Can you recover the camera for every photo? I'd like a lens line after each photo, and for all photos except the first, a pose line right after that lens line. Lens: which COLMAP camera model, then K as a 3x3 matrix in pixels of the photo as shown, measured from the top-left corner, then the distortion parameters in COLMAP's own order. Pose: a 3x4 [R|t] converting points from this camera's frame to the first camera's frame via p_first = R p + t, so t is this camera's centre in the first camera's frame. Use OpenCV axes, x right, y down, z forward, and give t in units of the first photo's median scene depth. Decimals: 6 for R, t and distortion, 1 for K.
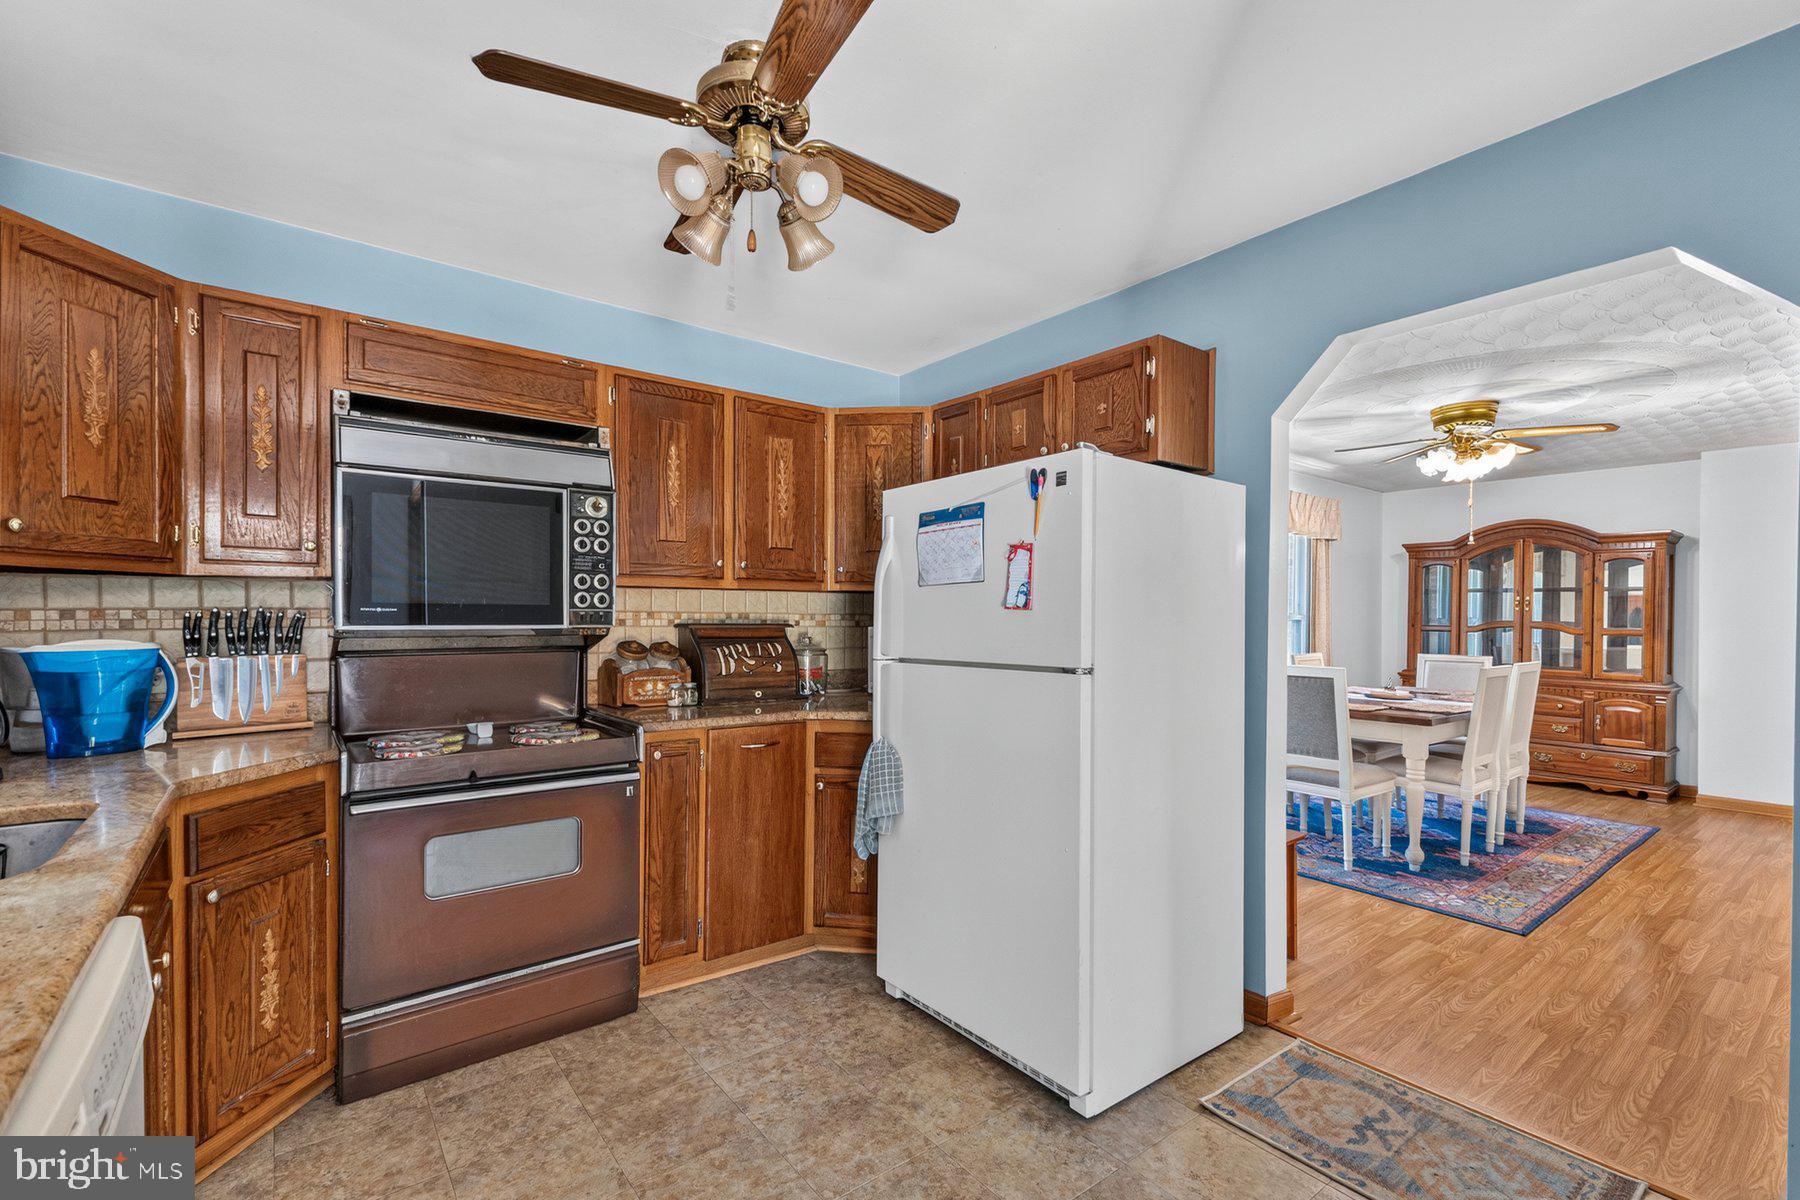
lens RADIAL K [[794.7, 0, 901.7], [0, 794.7, 617.4], [0, 0, 1]] dist [0.024617, -0.001990]
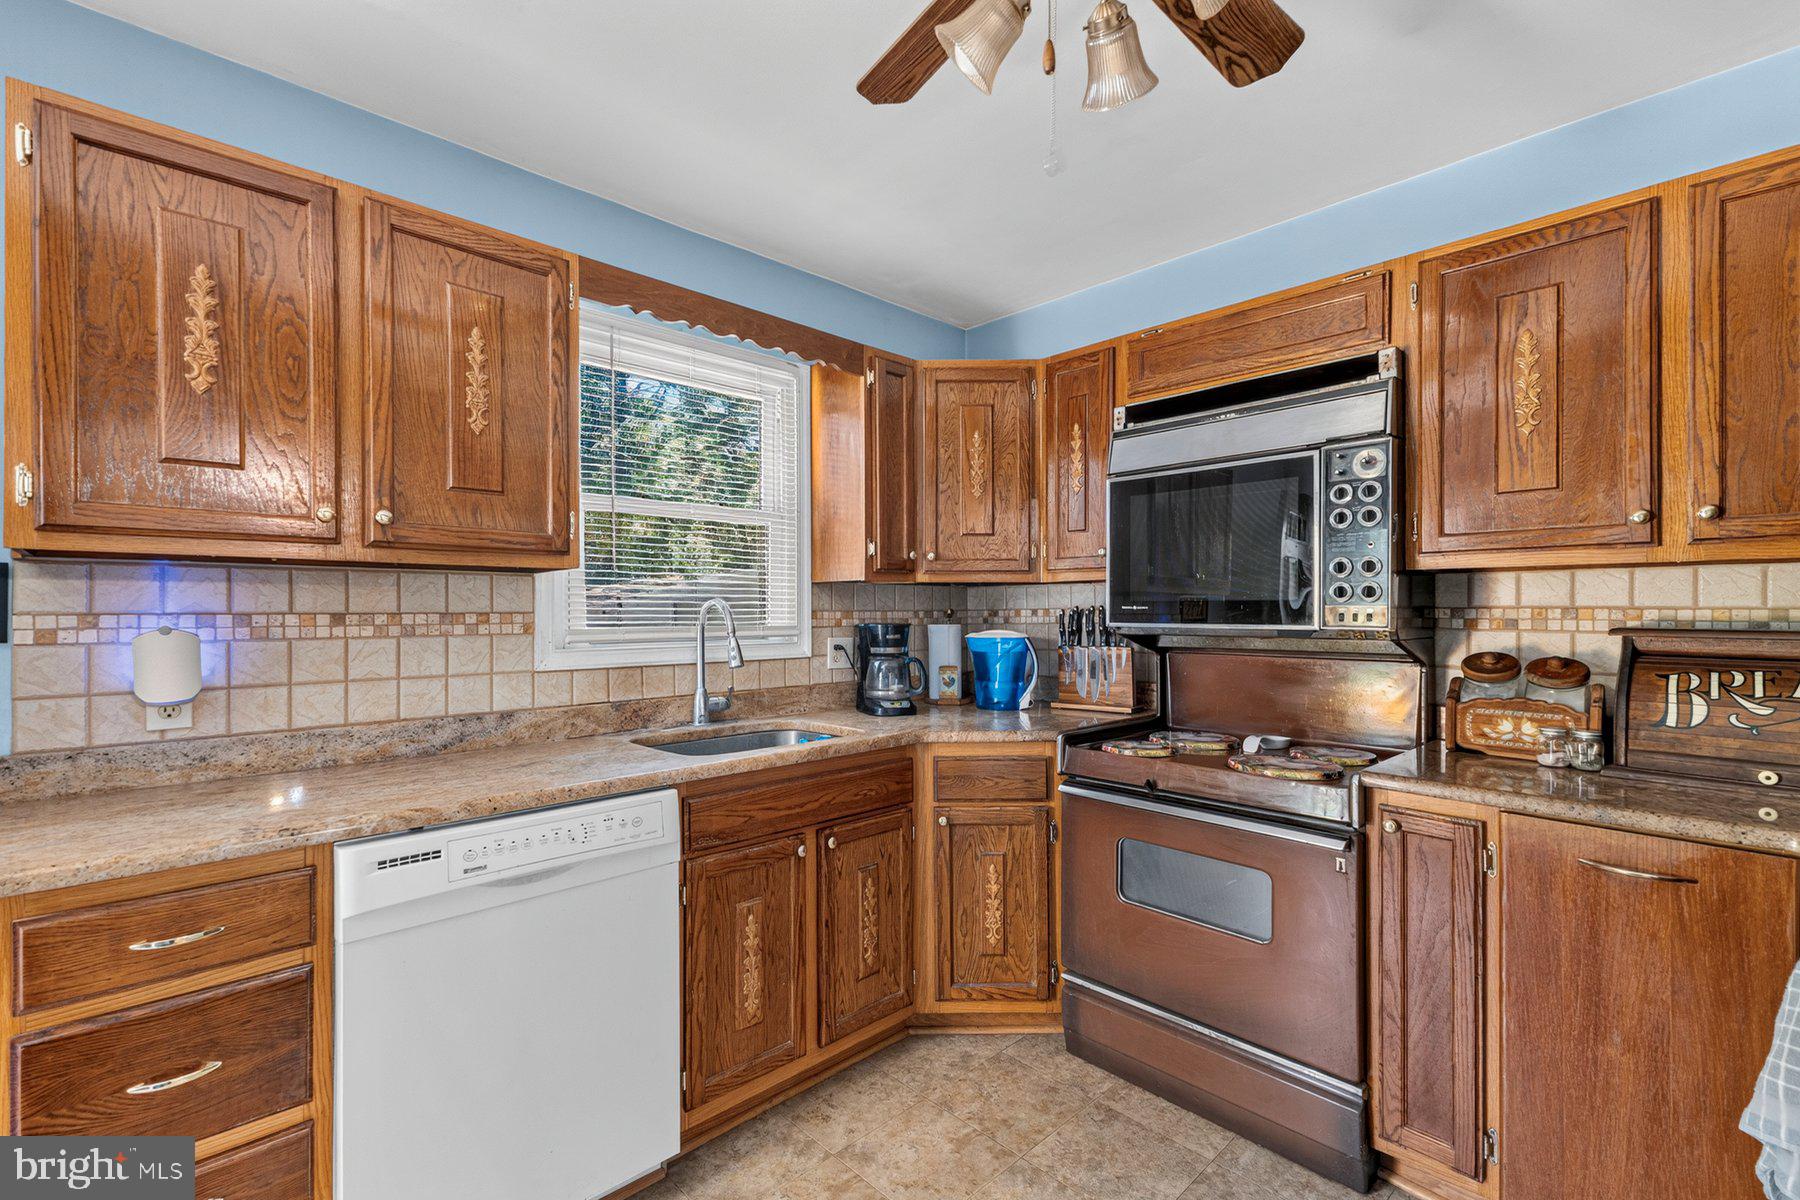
lens RADIAL K [[794.7, 0, 905.1], [0, 794.7, 611.9], [0, 0, 1]] dist [0.024617, -0.001990]
pose [[0.104183, -0.002344, -0.994555, 0.185531], [-0.003159, 0.999991, -0.002688, -0.000347], [0.994553, 0.003421, 0.104175, 0.316767]]
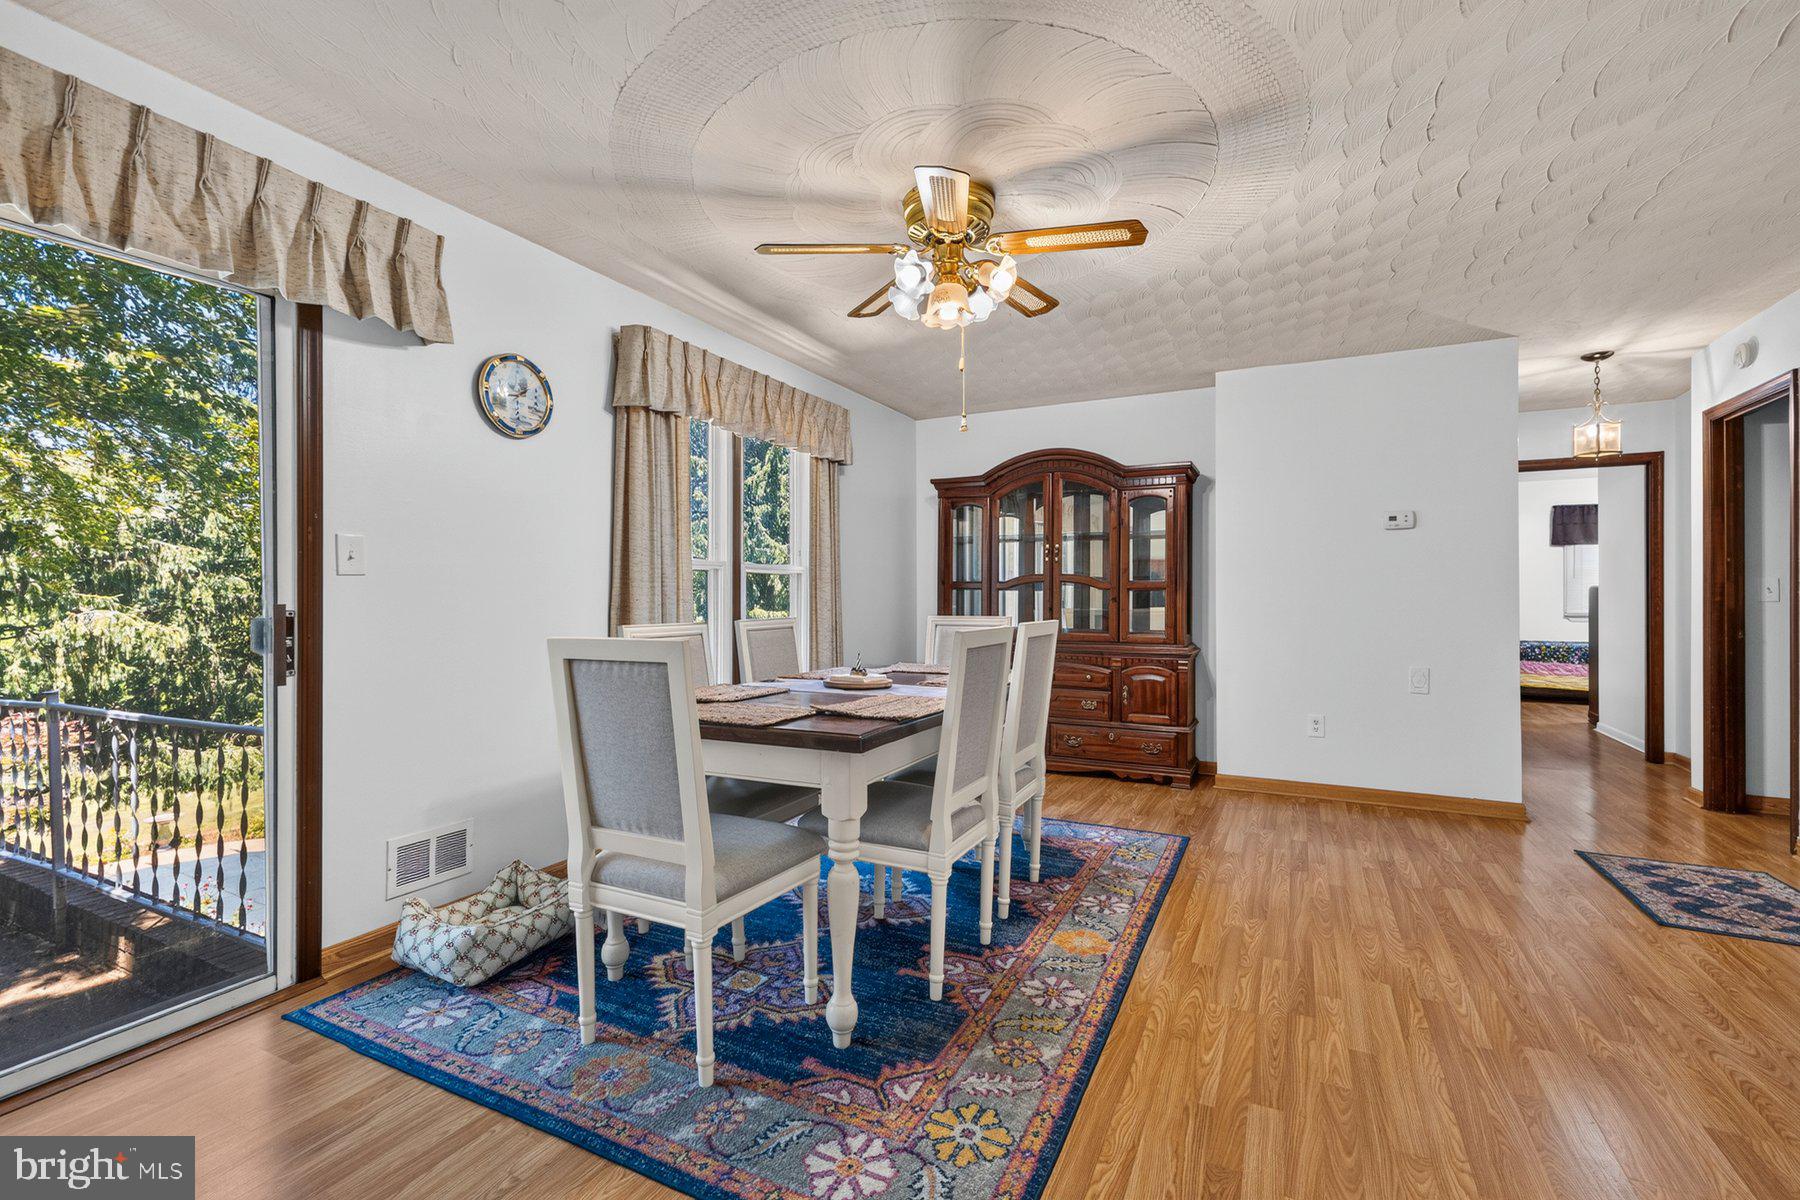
lens RADIAL K [[794.7, 0, 894.3], [0, 794.7, 595.1], [0, 0, 1]] dist [0.024617, -0.001990]
pose [[0.909178, -0.006683, 0.416353, 0.458025], [0.008309, 0.999963, -0.002093, 0.041264], [-0.416324, 0.005363, 0.909201, 0.531344]]
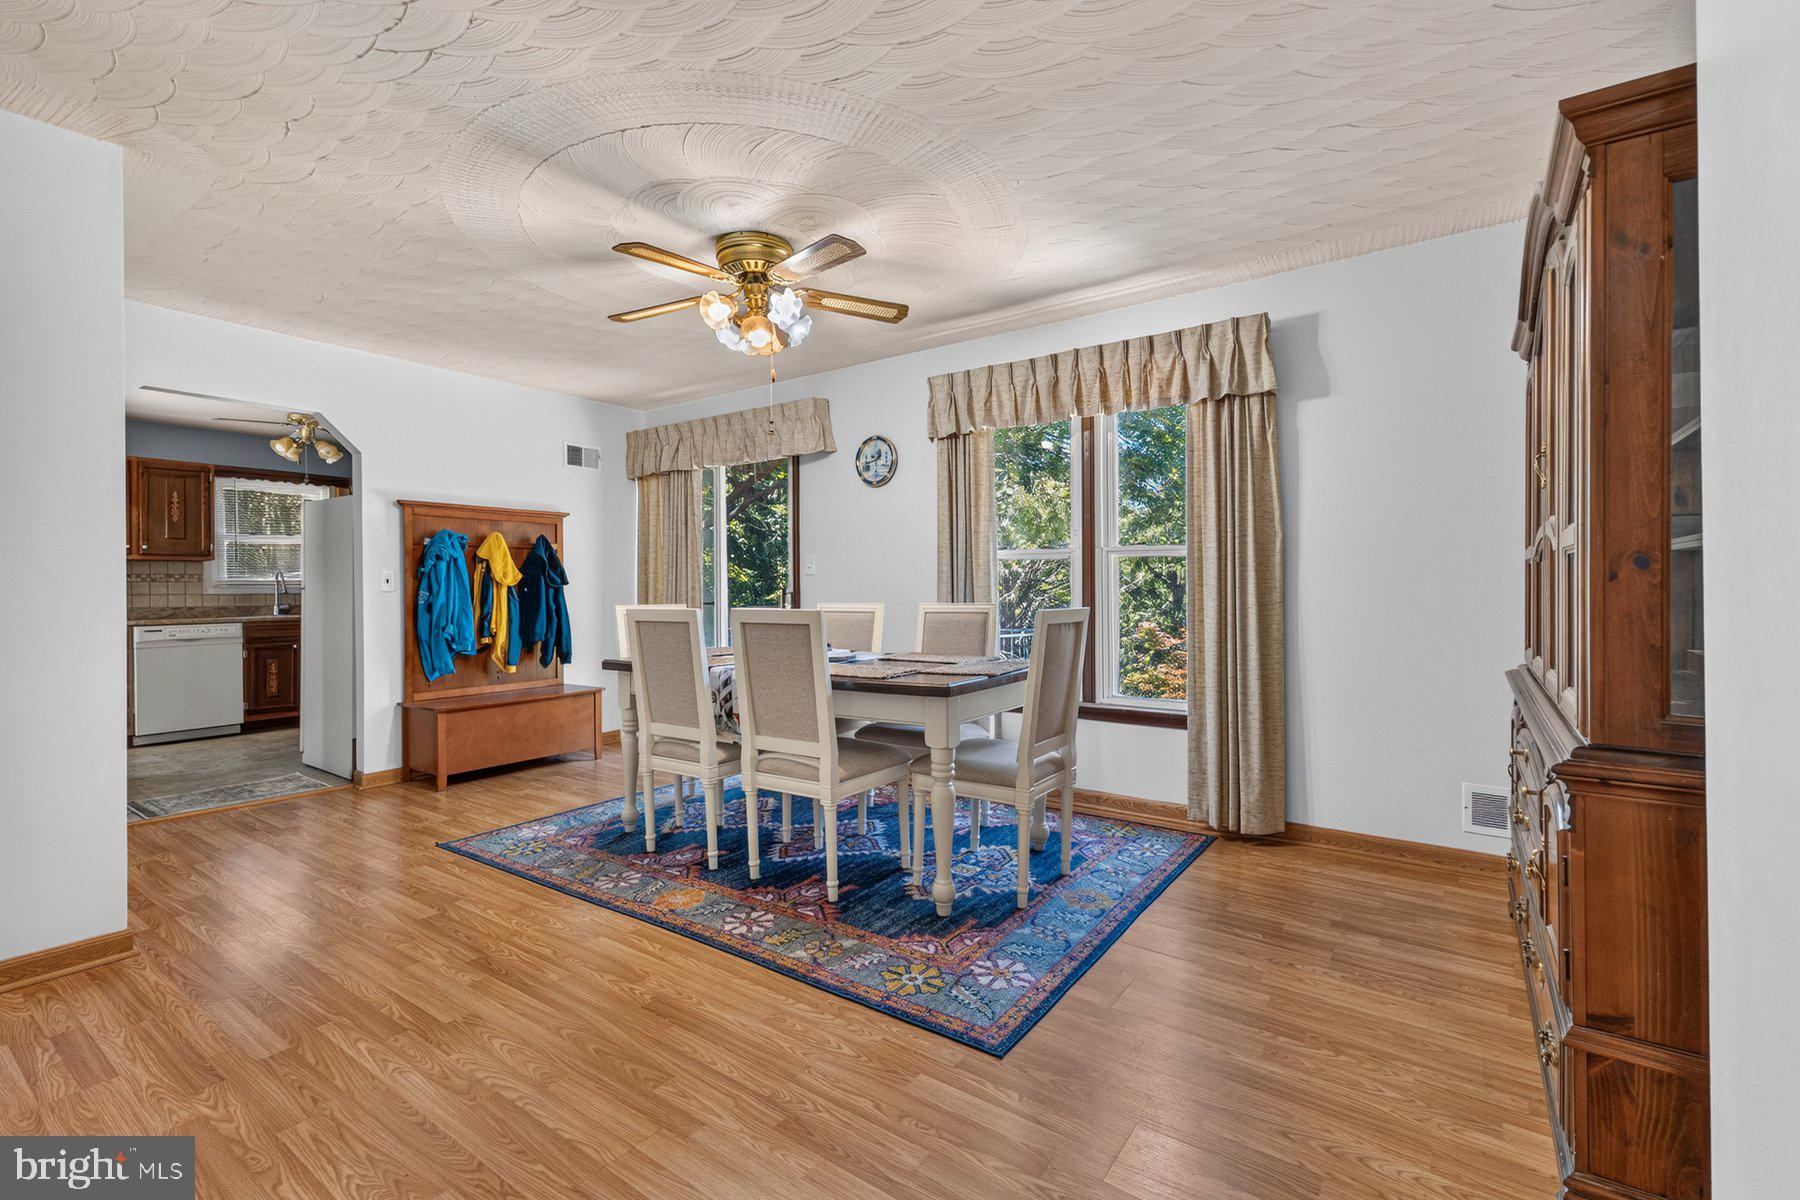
lens RADIAL K [[794.7, 0, 895.6], [0, 794.7, 588.4], [0, 0, 1]] dist [0.024617, -0.001990]
pose [[0.263078, -0.009604, -0.964727, 1.550799], [0.011077, 0.999915, -0.006934, 0.053010], [0.964711, -0.008862, 0.263162, 1.035280]]
